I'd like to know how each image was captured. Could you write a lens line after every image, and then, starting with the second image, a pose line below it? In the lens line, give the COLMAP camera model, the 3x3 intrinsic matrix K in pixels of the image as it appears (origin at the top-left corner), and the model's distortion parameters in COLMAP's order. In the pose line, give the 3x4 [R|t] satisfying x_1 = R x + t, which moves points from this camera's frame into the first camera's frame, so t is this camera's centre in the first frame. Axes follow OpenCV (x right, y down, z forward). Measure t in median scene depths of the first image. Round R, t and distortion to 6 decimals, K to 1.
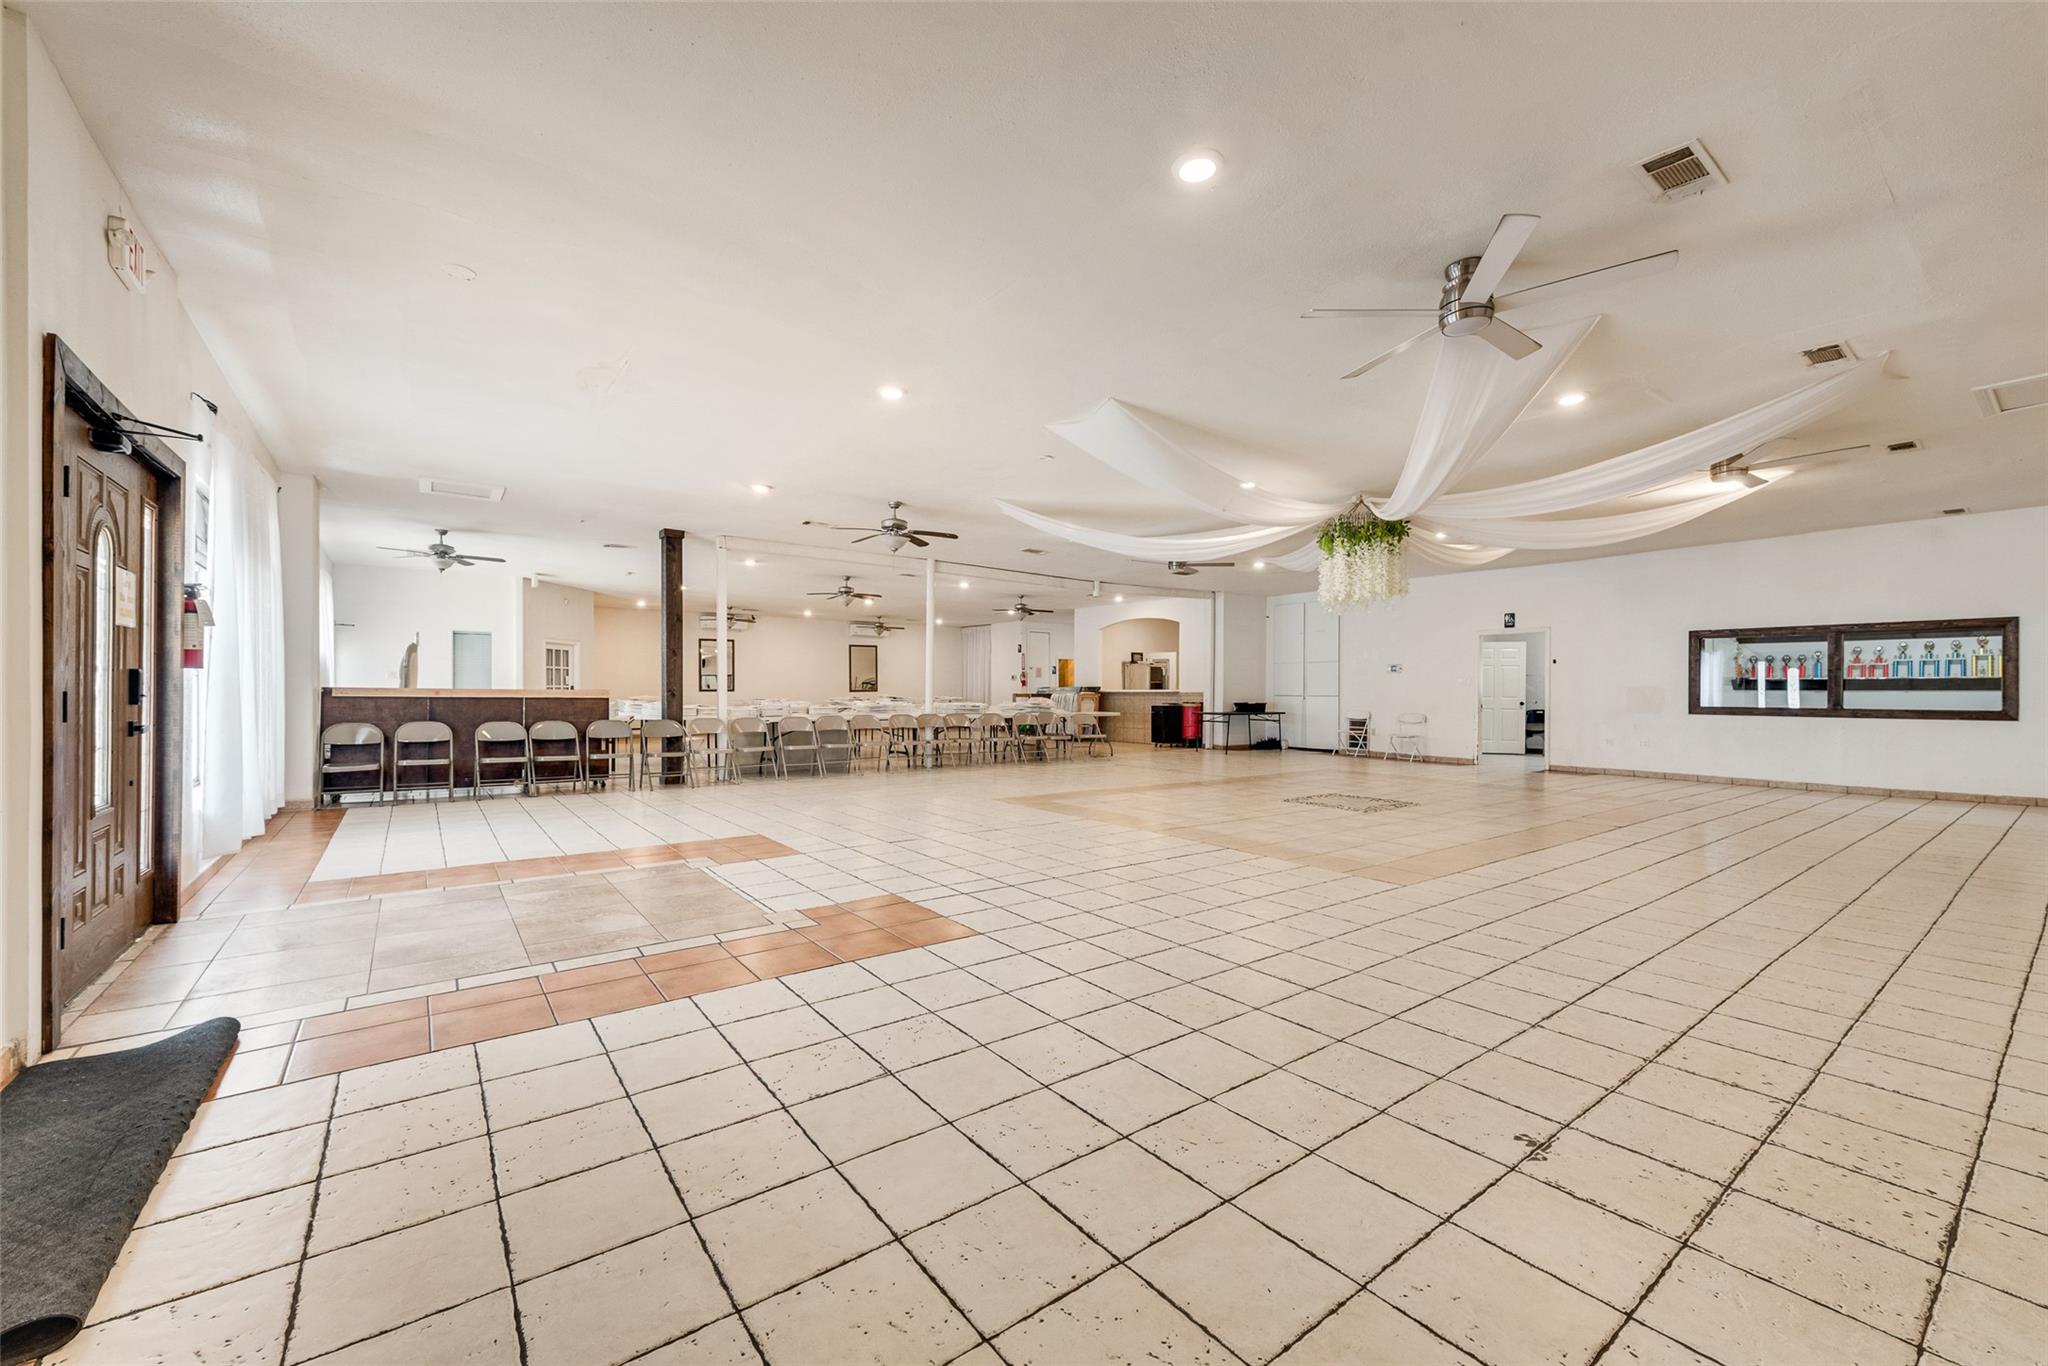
lens RADIAL K [[810.8, 0, 1032.4], [0, 810.8, 700.7], [0, 0, 1]] dist [0.018056, -0.000065]
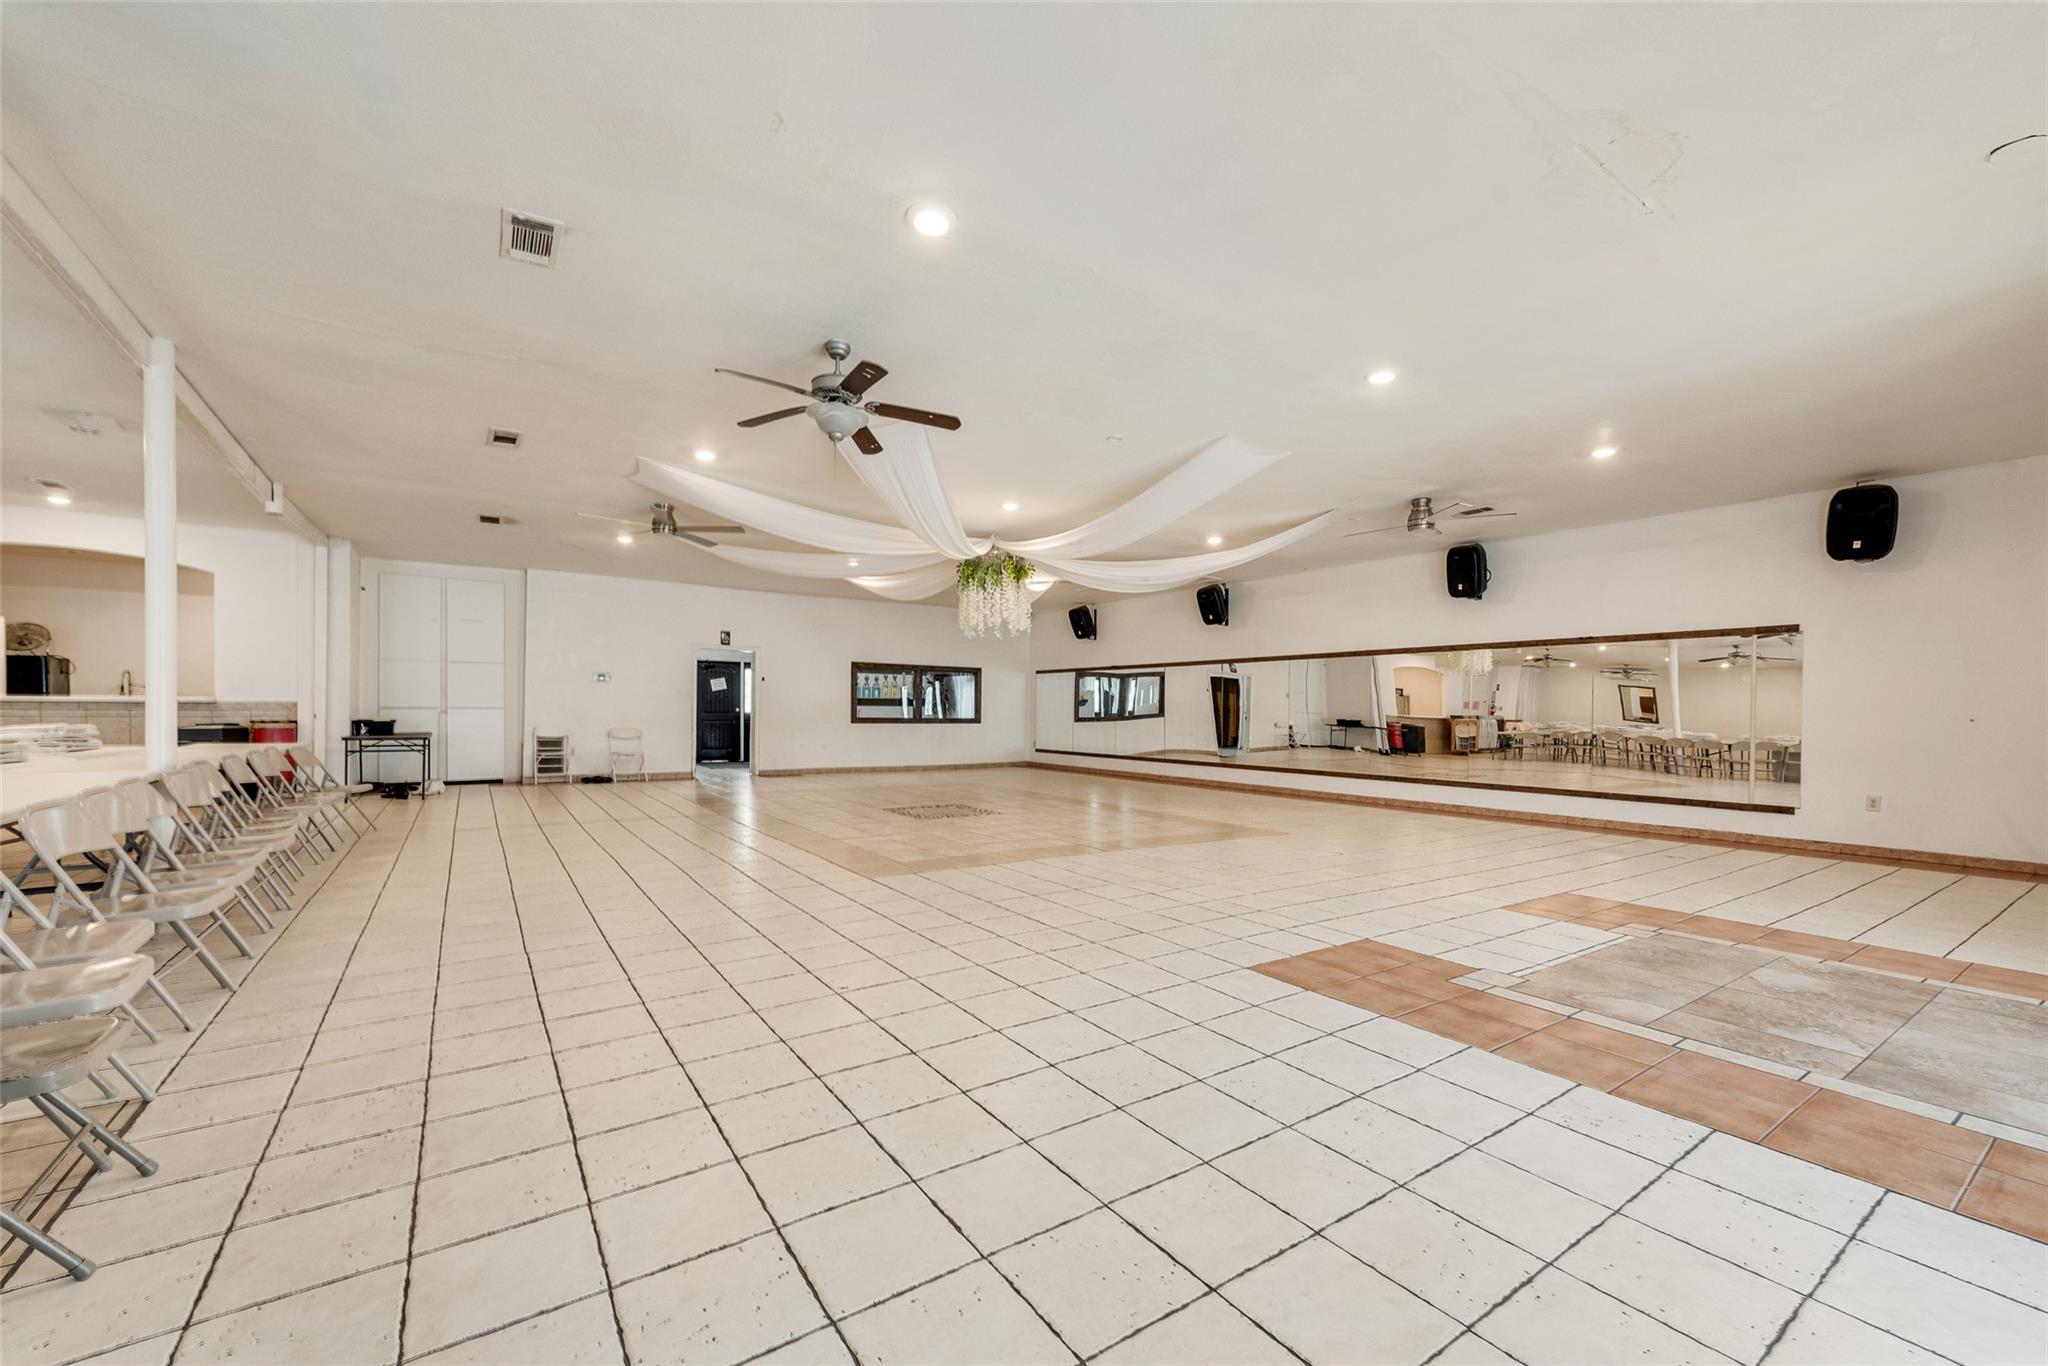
lens RADIAL K [[810.8, 0, 1032.4], [0, 810.8, 700.7], [0, 0, 1]] dist [0.018056, -0.000065]
pose [[0.040997, 0.006588, 0.999138, -0.442778], [0.000087, 0.999978, -0.006597, -0.009828], [-0.999159, 0.000358, 0.040995, 0.545545]]
